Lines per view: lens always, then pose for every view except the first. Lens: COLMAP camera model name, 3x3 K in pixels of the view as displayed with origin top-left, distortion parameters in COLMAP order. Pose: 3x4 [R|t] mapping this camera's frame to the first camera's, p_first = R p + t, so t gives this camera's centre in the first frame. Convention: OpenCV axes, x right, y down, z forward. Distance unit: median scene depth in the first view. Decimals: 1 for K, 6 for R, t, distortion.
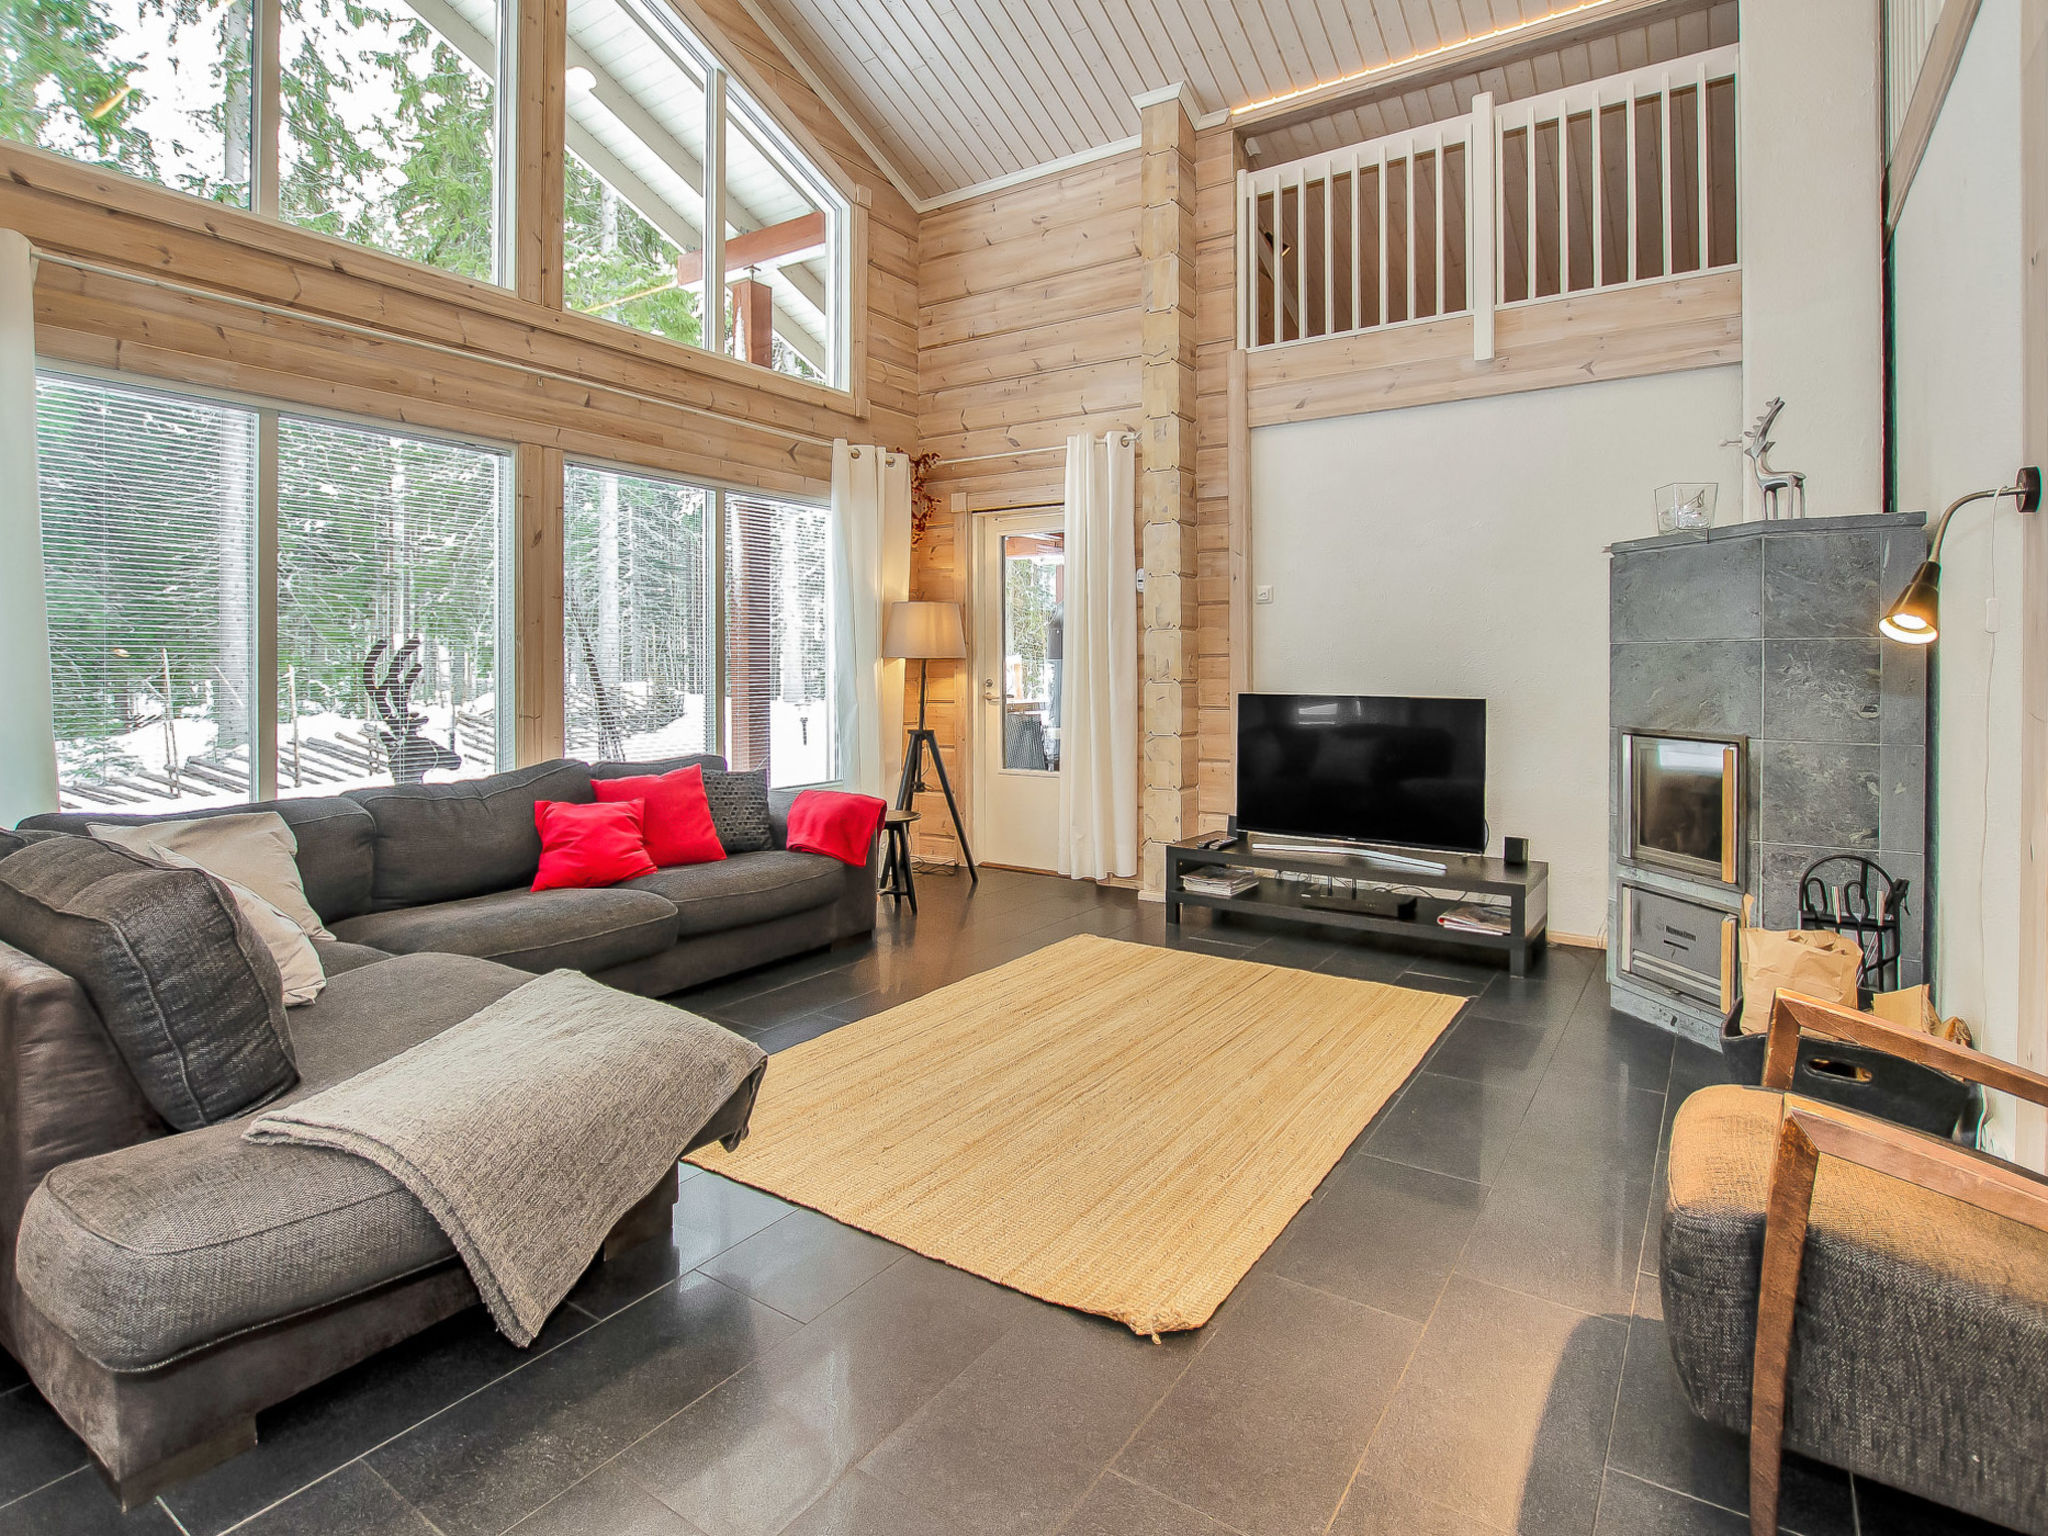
lens RADIAL K [[1064.4, 0, 1018.2], [0, 1064.4, 673.0], [0, 0, 1]] dist [-0.022211, 0.000514]
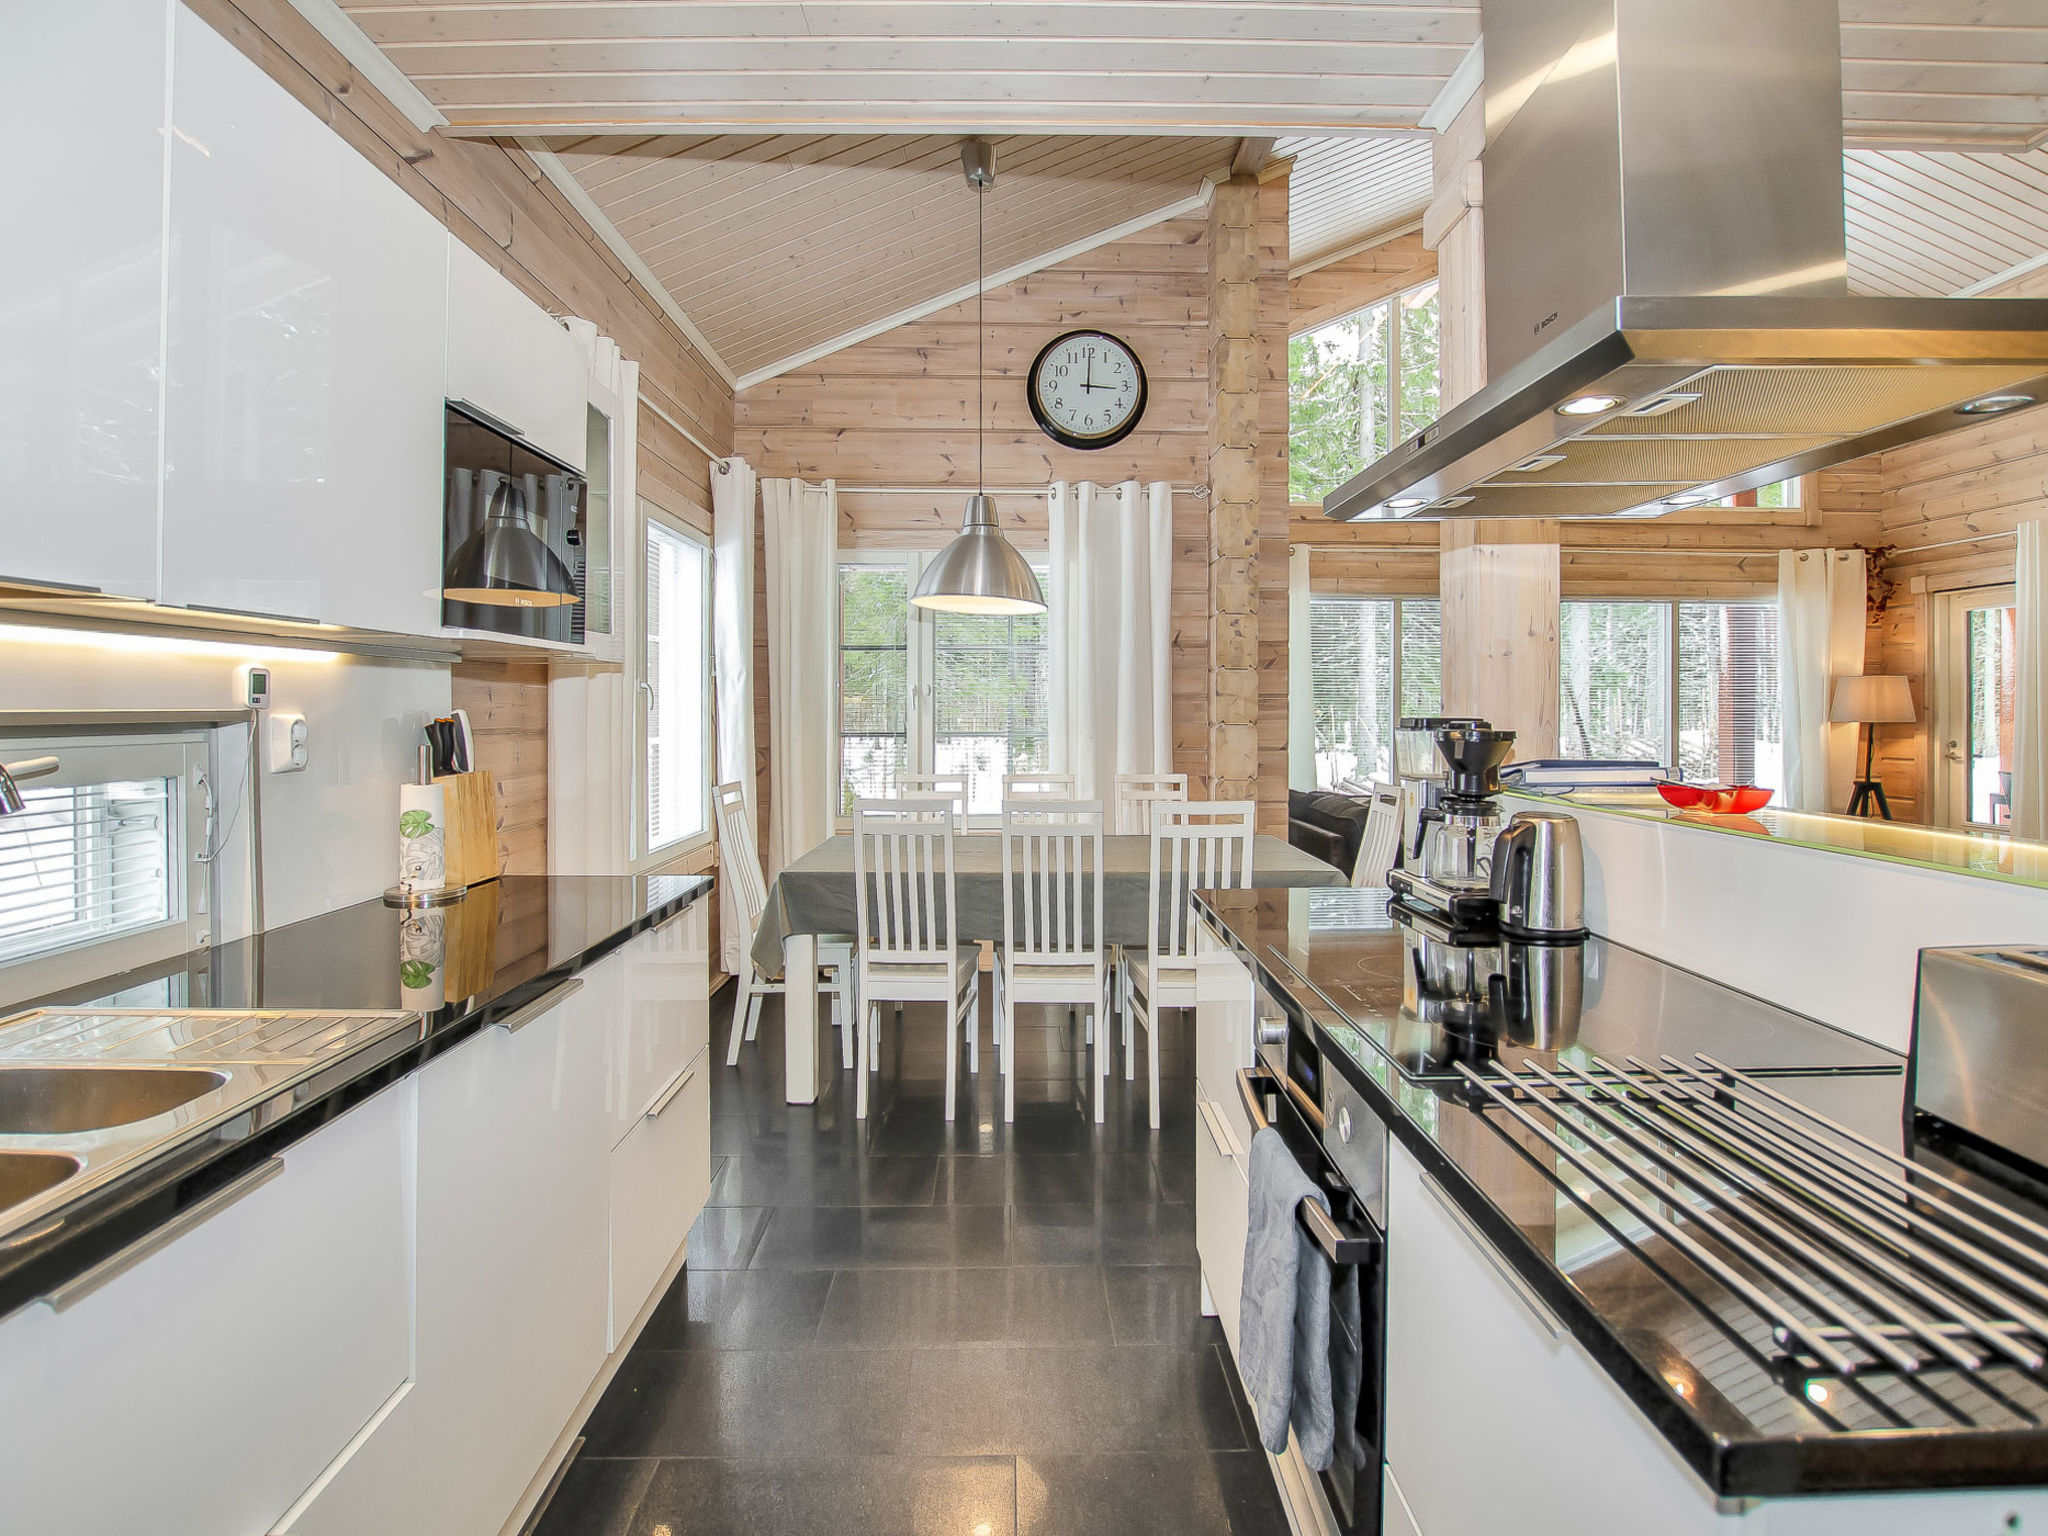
lens RADIAL K [[1043.9, 0, 1019.3], [0, 1043.9, 712.5], [0, 0, 1]] dist [-0.032615, -0.000437]
pose [[0.574199, 0.001743, -0.818714, 0.326914], [-0.004894, 0.999987, -0.001303, -0.019868], [0.818701, 0.004755, 0.574200, -0.479510]]
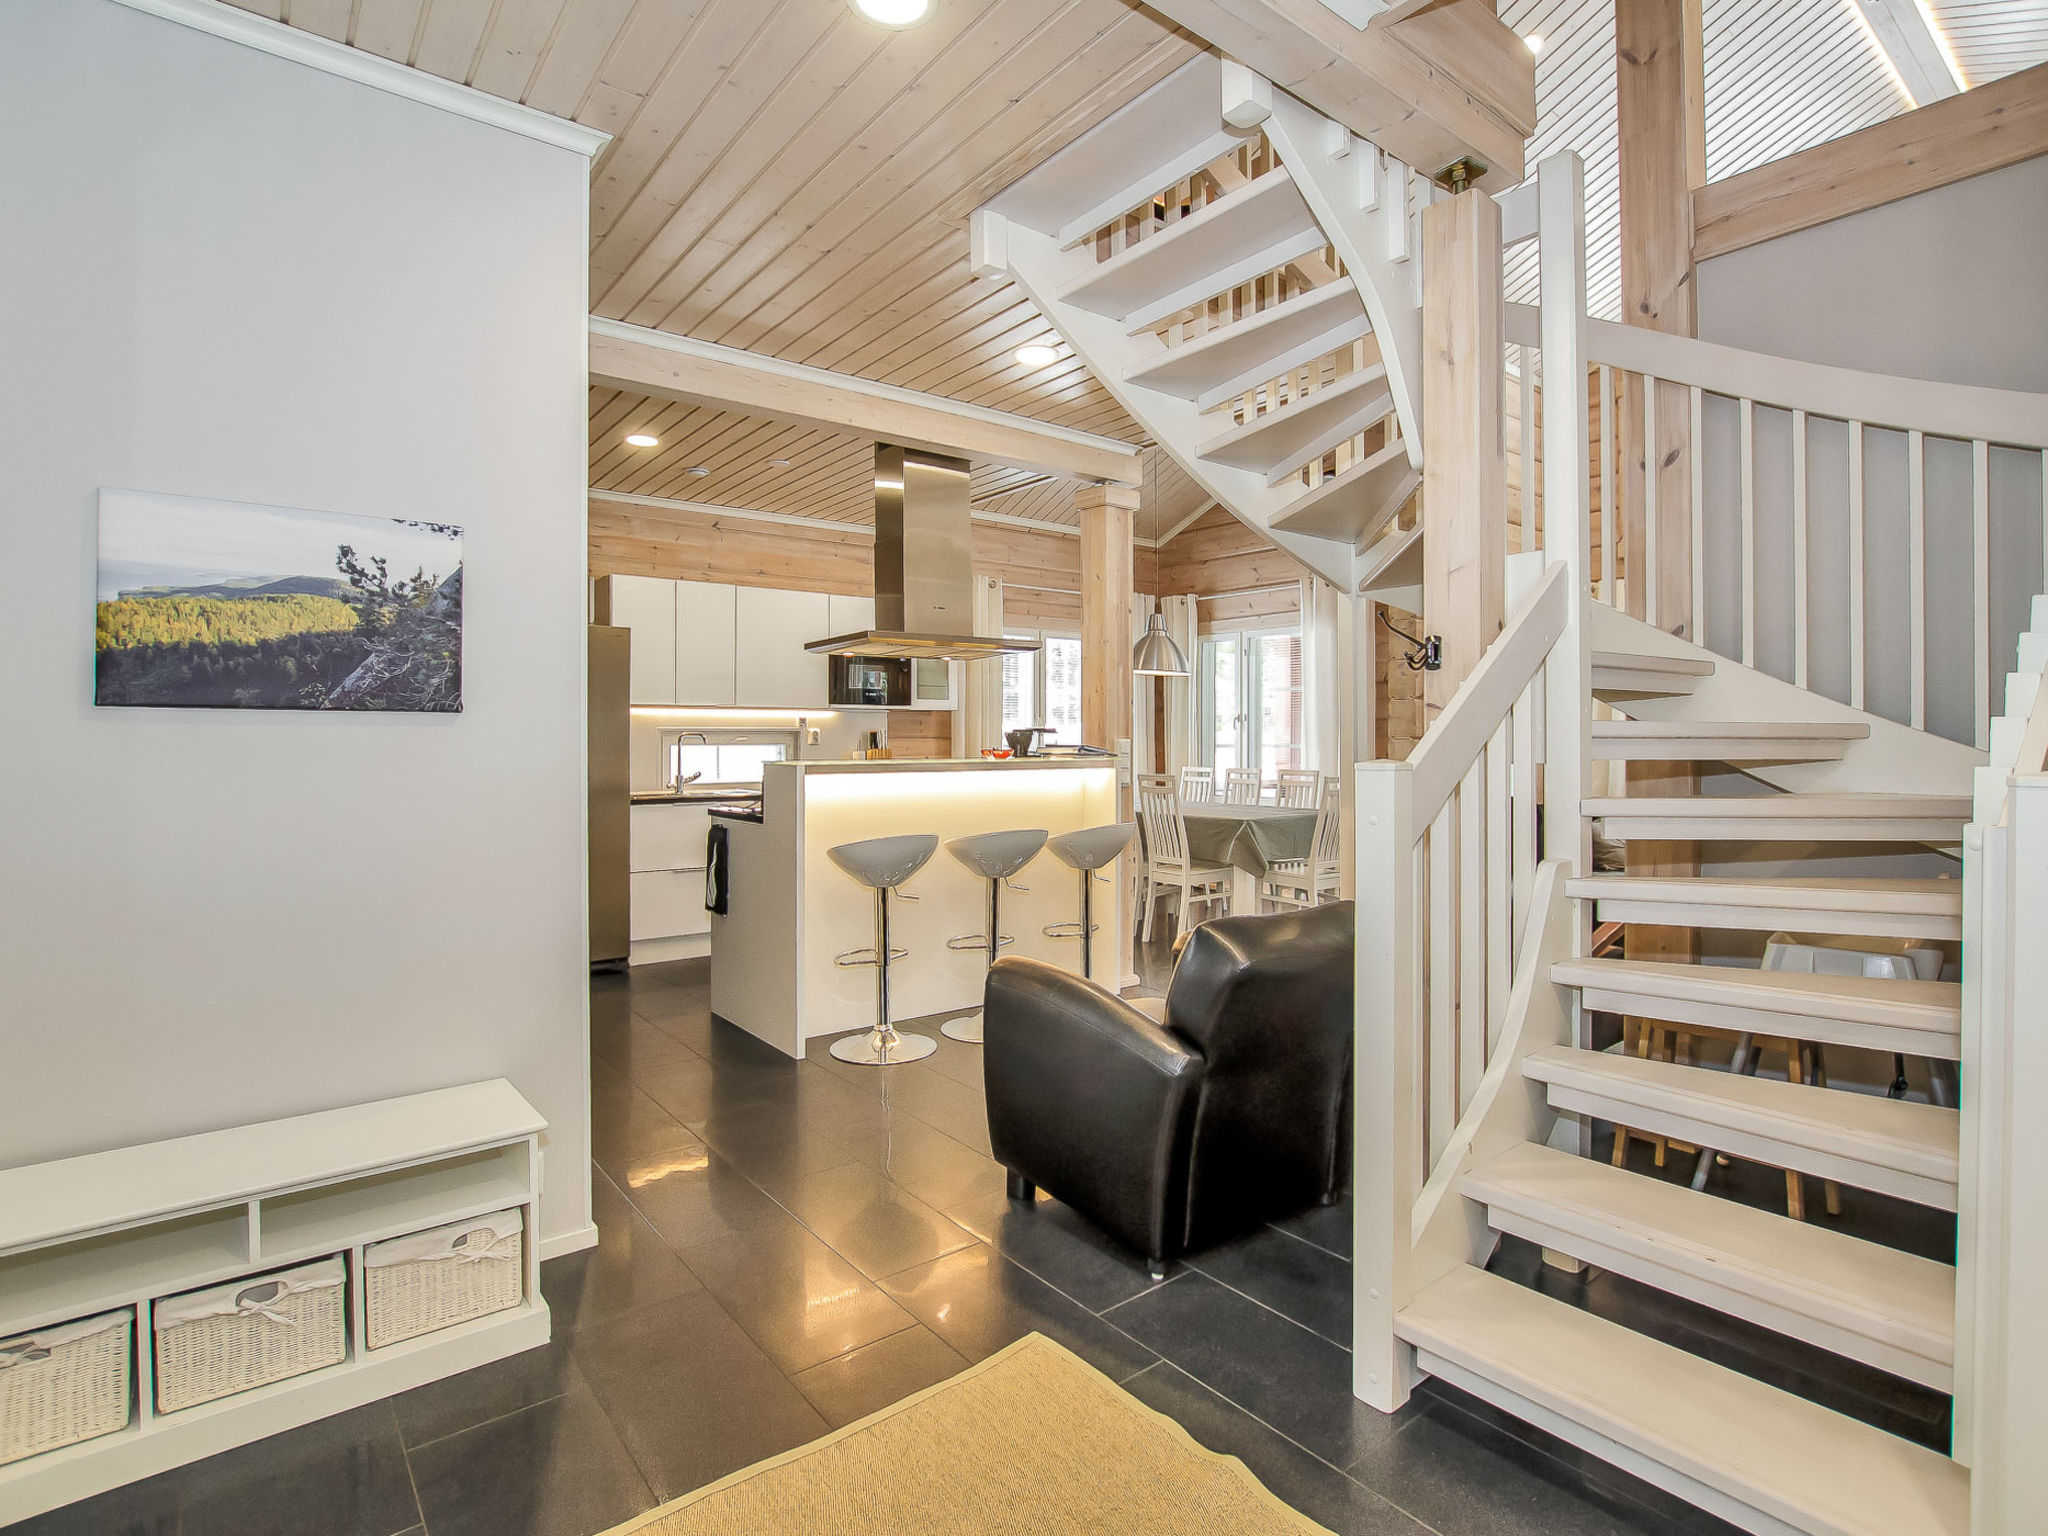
lens RADIAL K [[1033.0, 0, 1031.4], [0, 1033.0, 733.9], [0, 0, 1]] dist [0.000112, 0.000055]
pose [[-0.301430, -0.001146, -0.953488, 1.042512], [-0.006368, 0.999979, 0.000812, -0.015535], [0.953467, 0.006317, -0.301431, 0.162238]]
